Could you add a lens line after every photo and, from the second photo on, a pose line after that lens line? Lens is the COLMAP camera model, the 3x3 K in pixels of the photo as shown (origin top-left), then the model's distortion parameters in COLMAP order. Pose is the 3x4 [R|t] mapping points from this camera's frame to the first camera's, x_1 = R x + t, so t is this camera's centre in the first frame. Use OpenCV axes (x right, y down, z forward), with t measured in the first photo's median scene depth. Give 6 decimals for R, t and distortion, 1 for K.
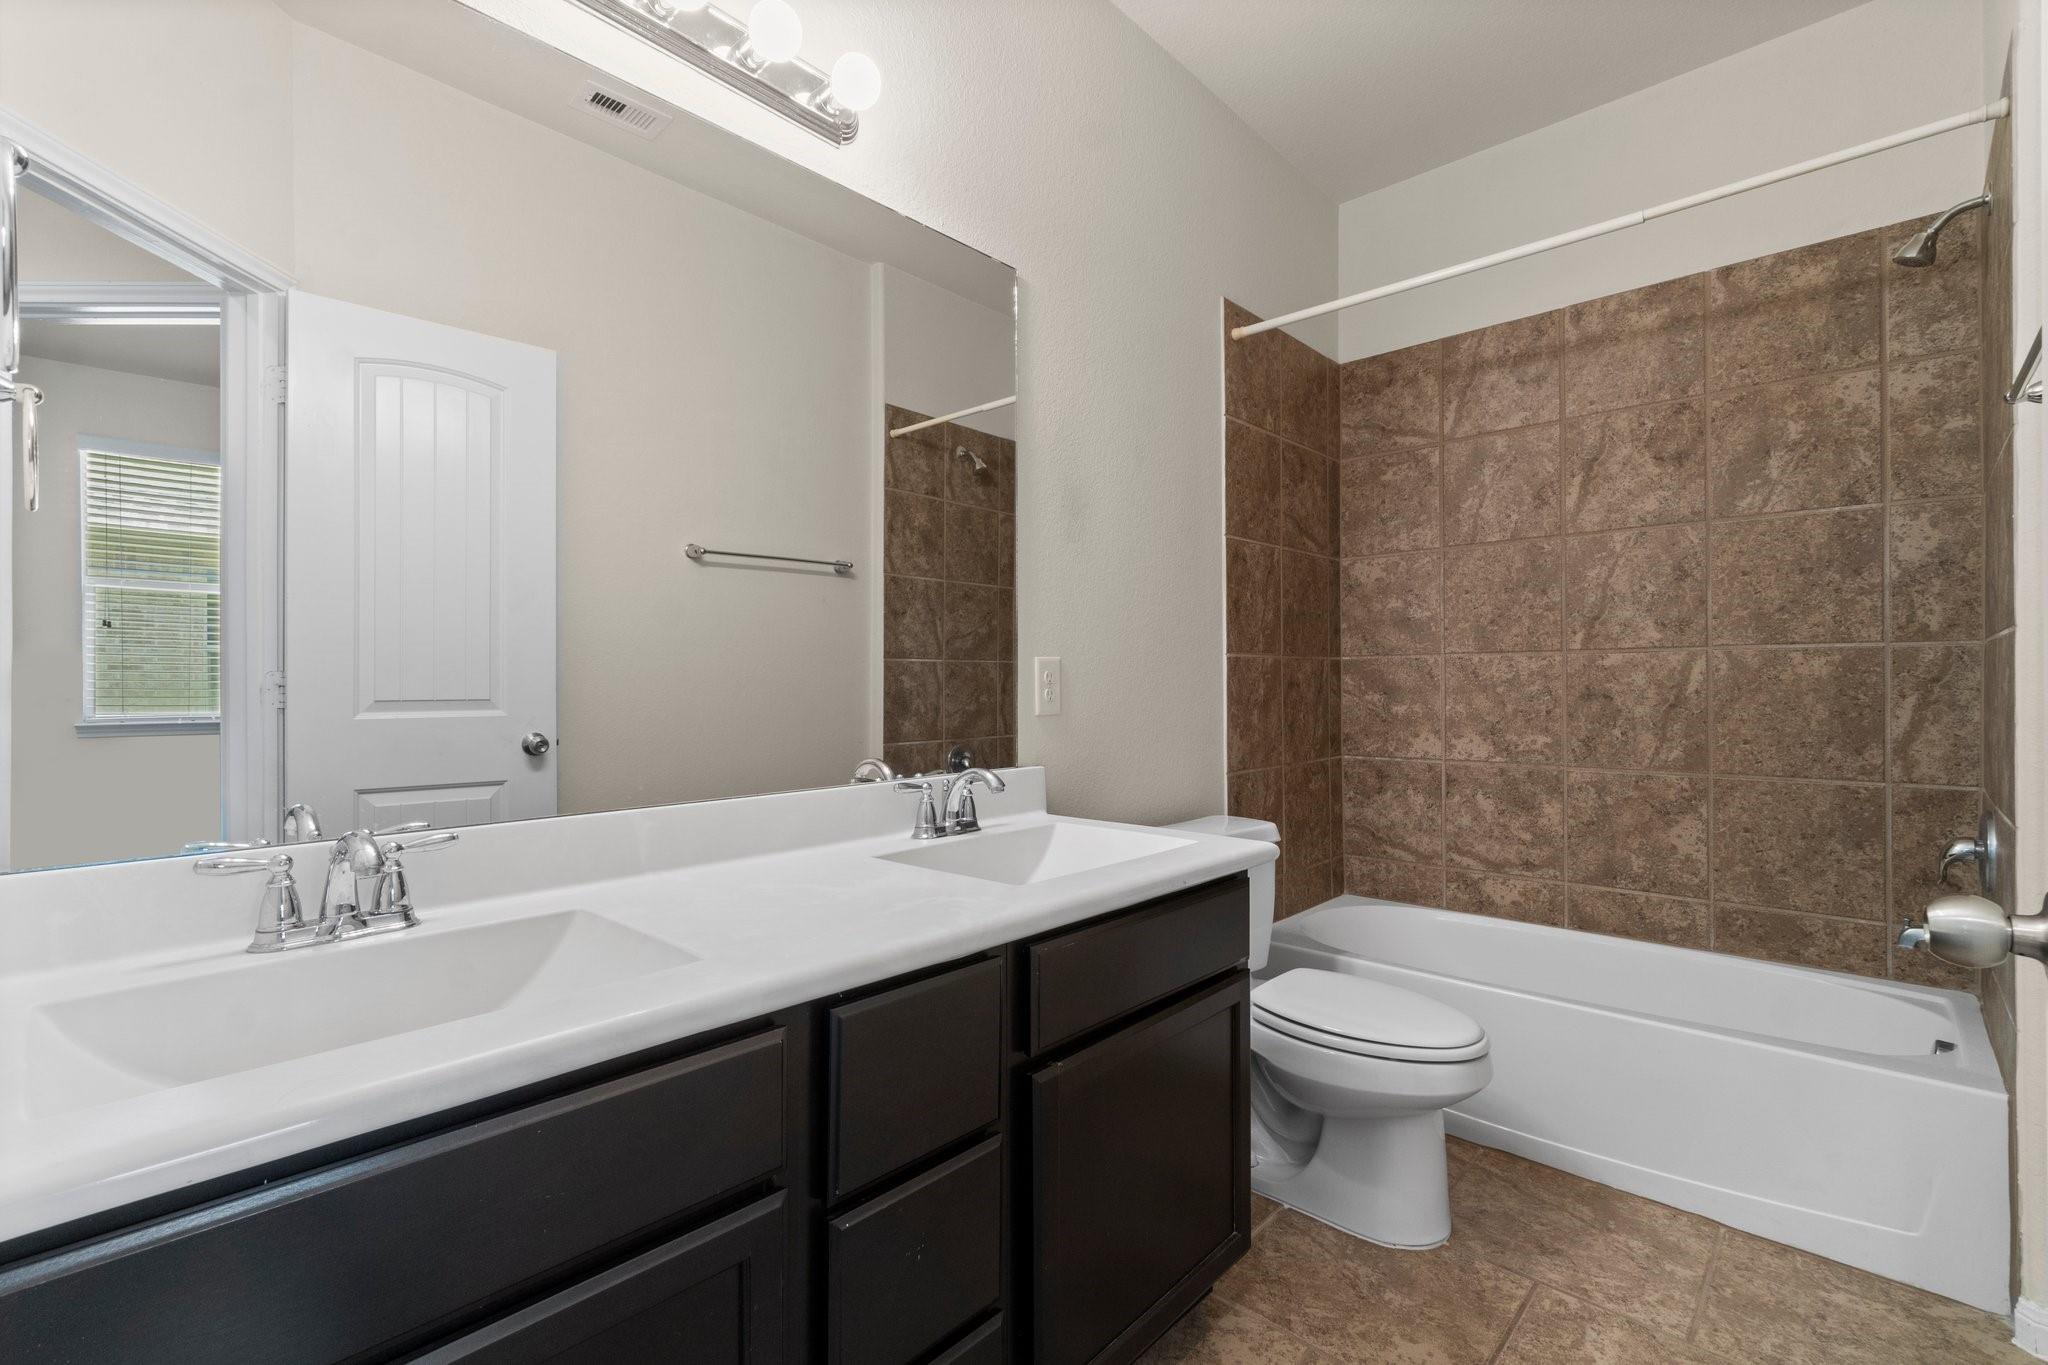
lens RADIAL K [[899.6, 0, 1024.0], [0, 899.6, 682.5], [0, 0, 1]] dist [-0.002635, -0.000317]
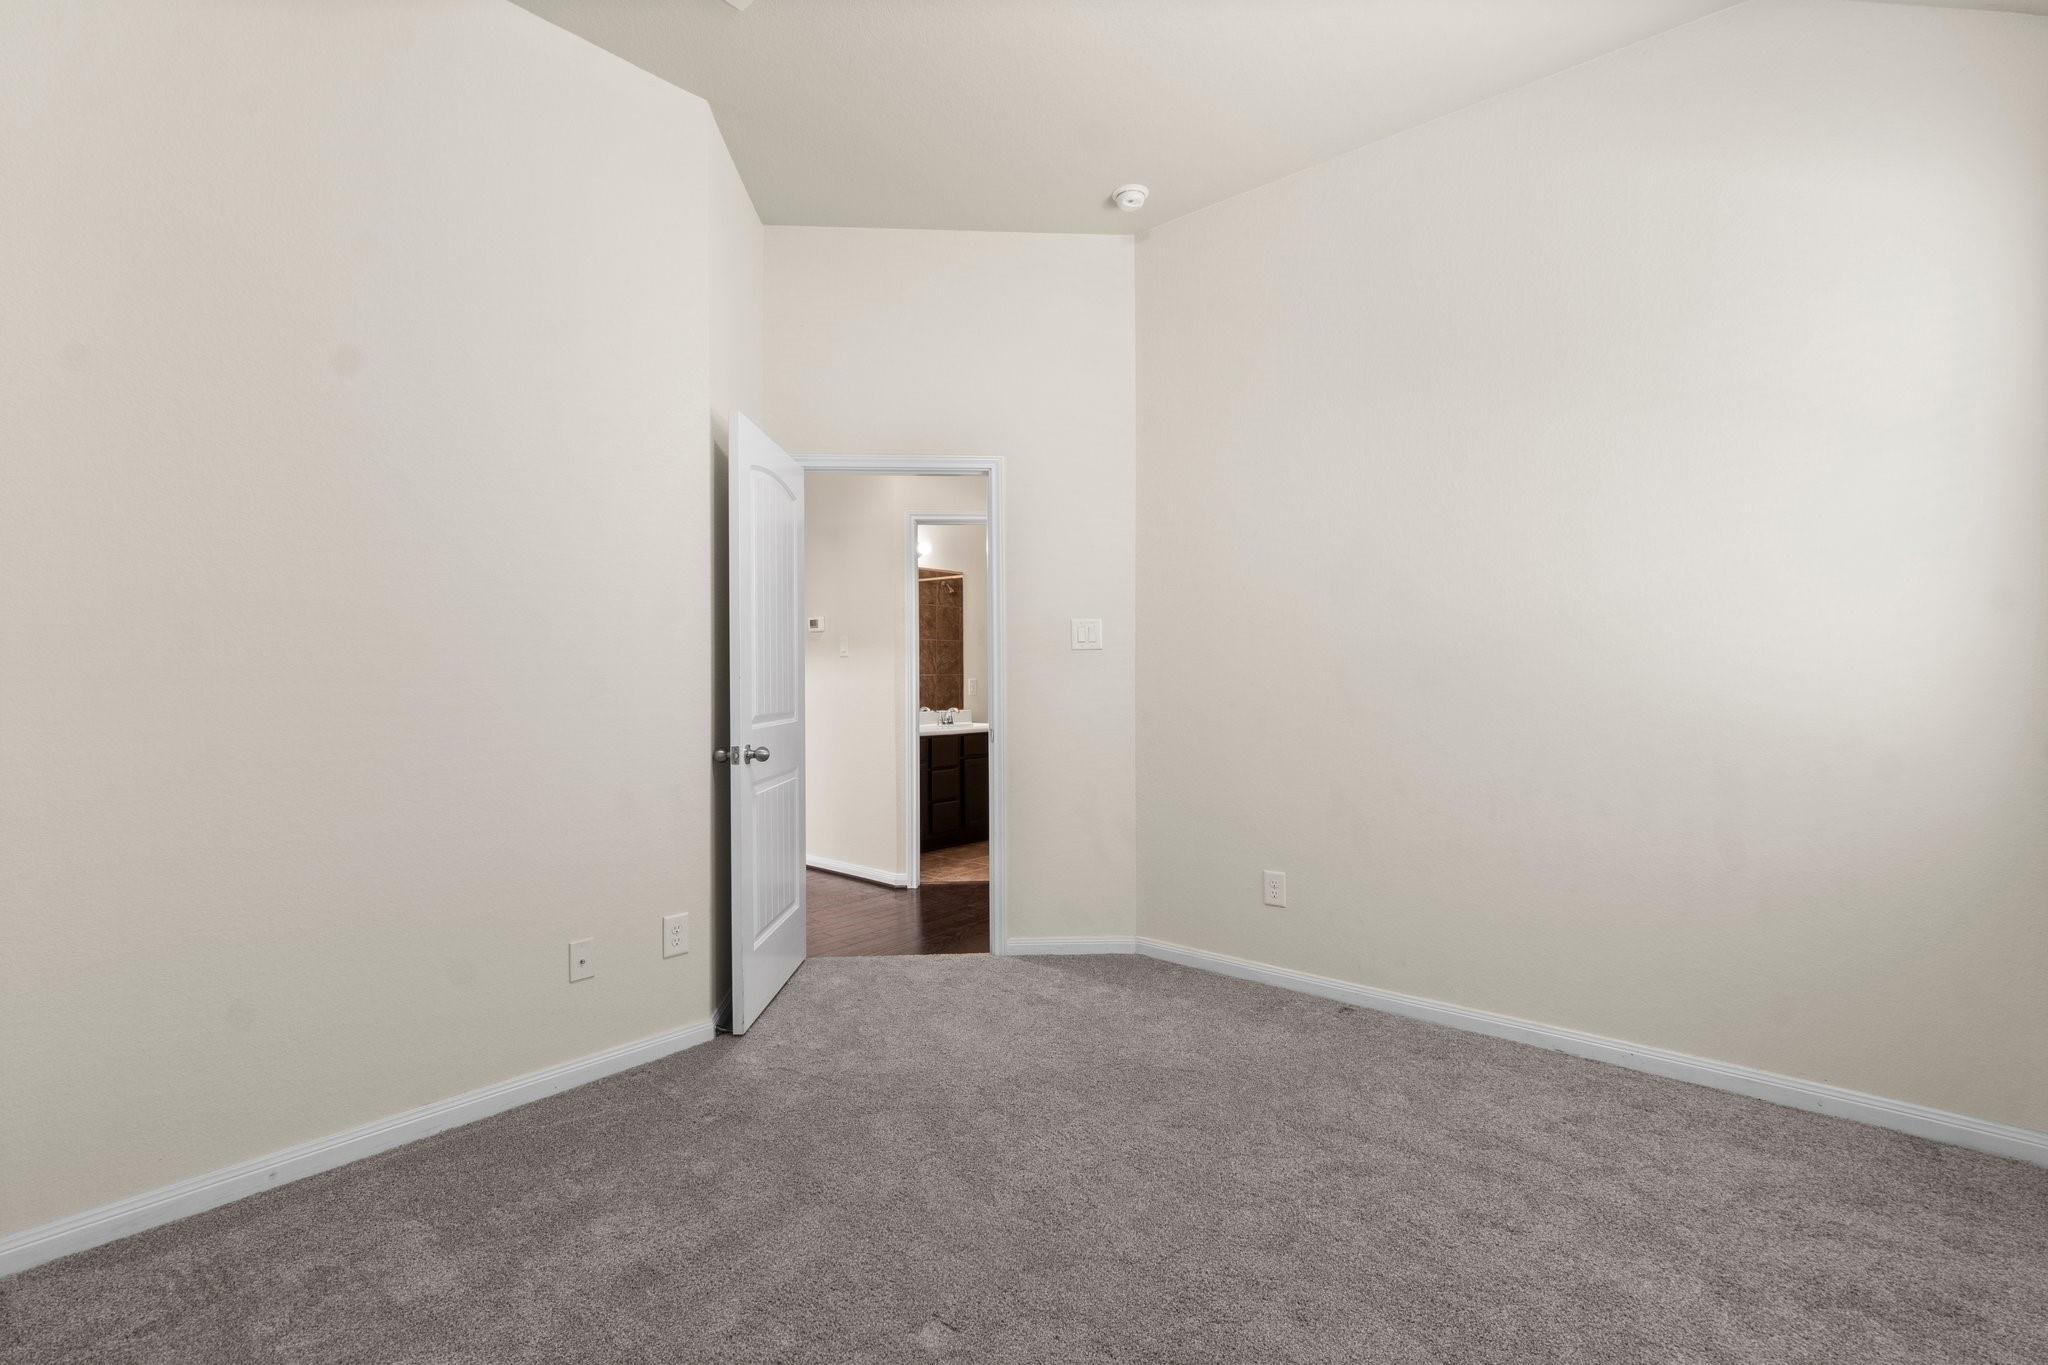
lens RADIAL K [[899.6, 0, 1024.0], [0, 899.6, 682.5], [0, 0, 1]] dist [-0.002635, -0.000317]
pose [[0.999228, 0.000196, 0.039274, 0.062638], [-0.000441, 0.999980, 0.006248, -0.024577], [-0.039272, -0.006261, 0.999209, -1.772875]]
